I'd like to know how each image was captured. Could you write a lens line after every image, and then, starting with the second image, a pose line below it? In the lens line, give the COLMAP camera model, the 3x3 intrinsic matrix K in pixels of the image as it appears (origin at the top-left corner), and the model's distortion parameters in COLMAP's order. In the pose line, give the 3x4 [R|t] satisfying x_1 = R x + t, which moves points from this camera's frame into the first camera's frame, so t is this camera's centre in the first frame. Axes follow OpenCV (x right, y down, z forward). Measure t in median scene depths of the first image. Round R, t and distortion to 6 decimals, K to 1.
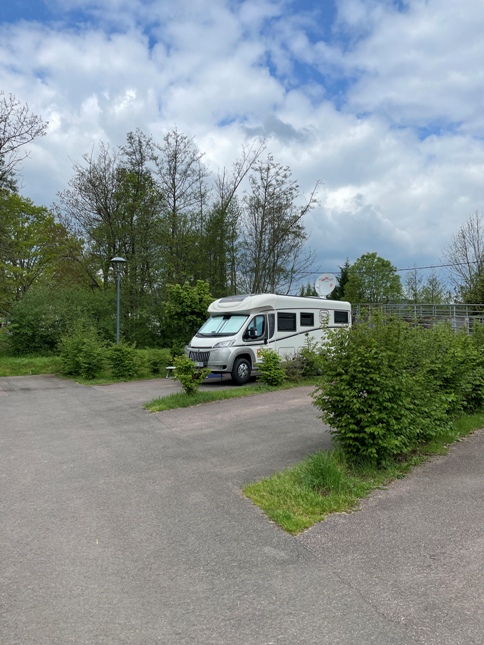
lens RADIAL K [[496.4, 0, 243.3], [0, 496.4, 322.4], [0, 0, 1]] dist [0.013075, 0.002990]
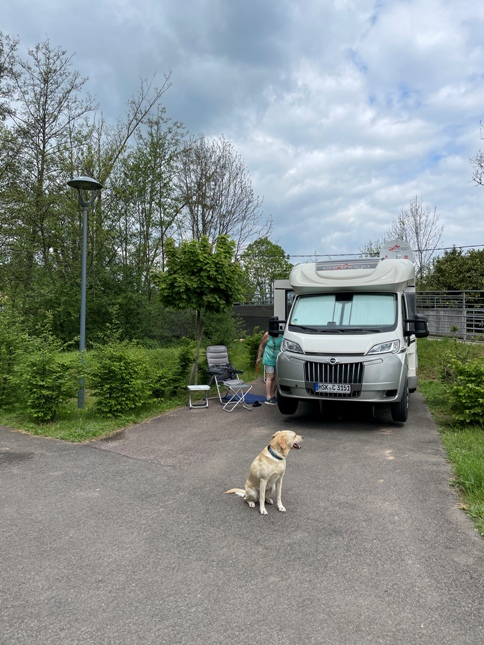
lens RADIAL K [[496.4, 0, 240.8], [0, 496.4, 322.9], [0, 0, 1]] dist [0.013075, 0.002990]
pose [[0.930010, 0.011841, 0.367342, -0.336093], [-0.017872, 0.999756, 0.013020, 0.012885], [-0.367098, -0.018674, 0.929995, 0.529887]]
